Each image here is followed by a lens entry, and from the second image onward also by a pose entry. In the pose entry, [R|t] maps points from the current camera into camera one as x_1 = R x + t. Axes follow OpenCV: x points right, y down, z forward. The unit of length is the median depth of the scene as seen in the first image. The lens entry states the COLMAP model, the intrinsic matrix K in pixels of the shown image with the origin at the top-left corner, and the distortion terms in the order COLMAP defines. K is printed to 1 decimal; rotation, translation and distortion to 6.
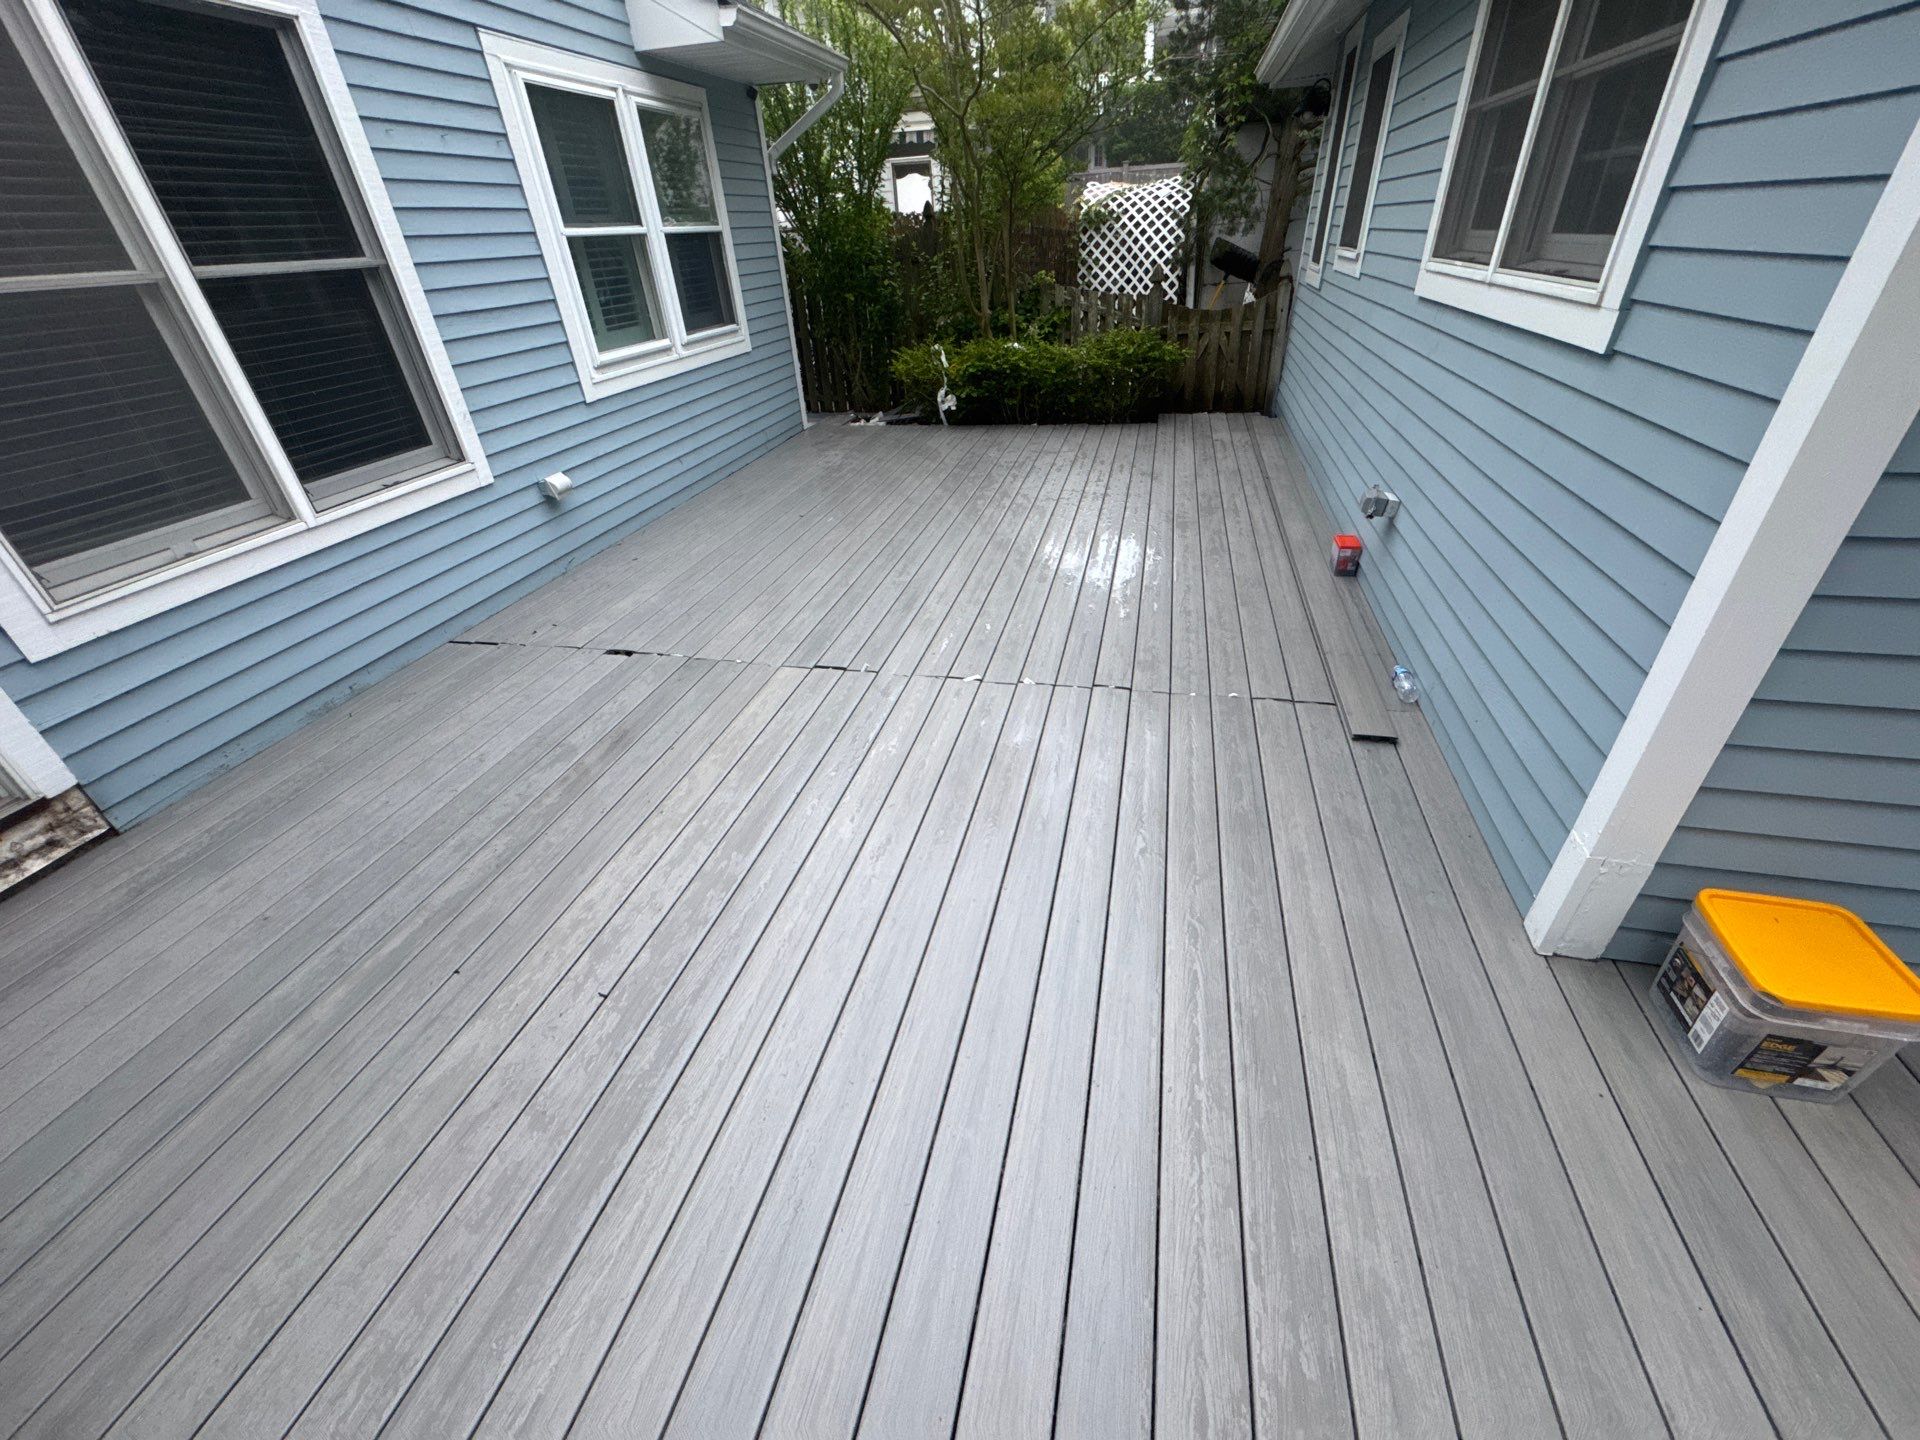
lens RADIAL K [[763.6, 0, 959.2], [0, 763.6, 718.7], [0, 0, 1]] dist [-0.002992, -0.000068]
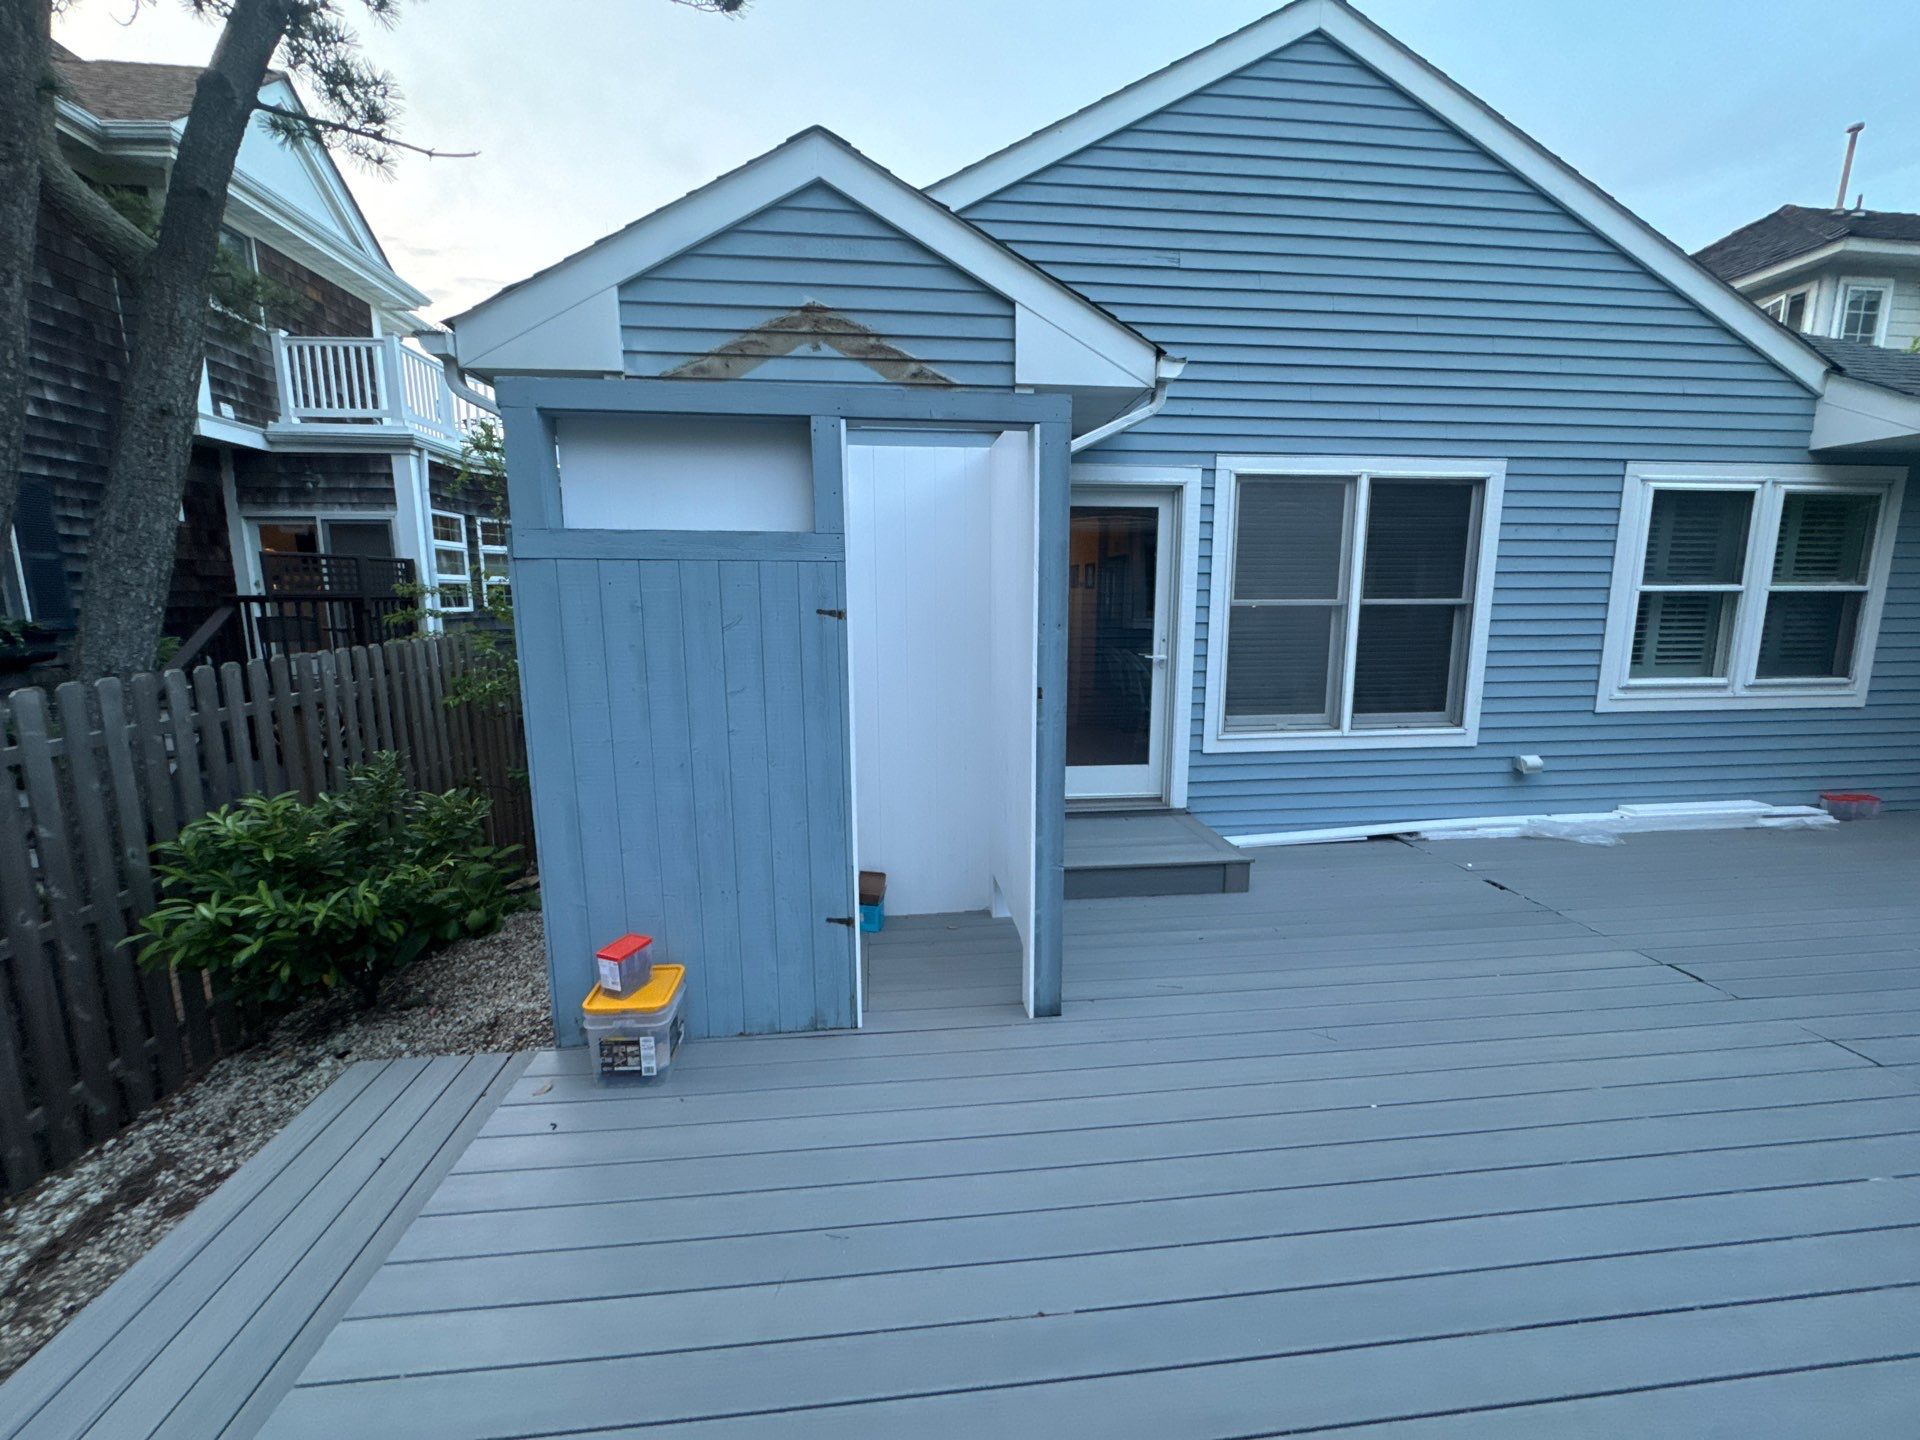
lens RADIAL K [[763.6, 0, 959.2], [0, 763.6, 718.7], [0, 0, 1]] dist [-0.002992, -0.000068]
pose [[0.332529, 0.198127, -0.922047, 0.300569], [-0.521538, 0.853215, -0.004753, 0.122946], [0.785762, 0.482463, 0.387049, -0.243413]]
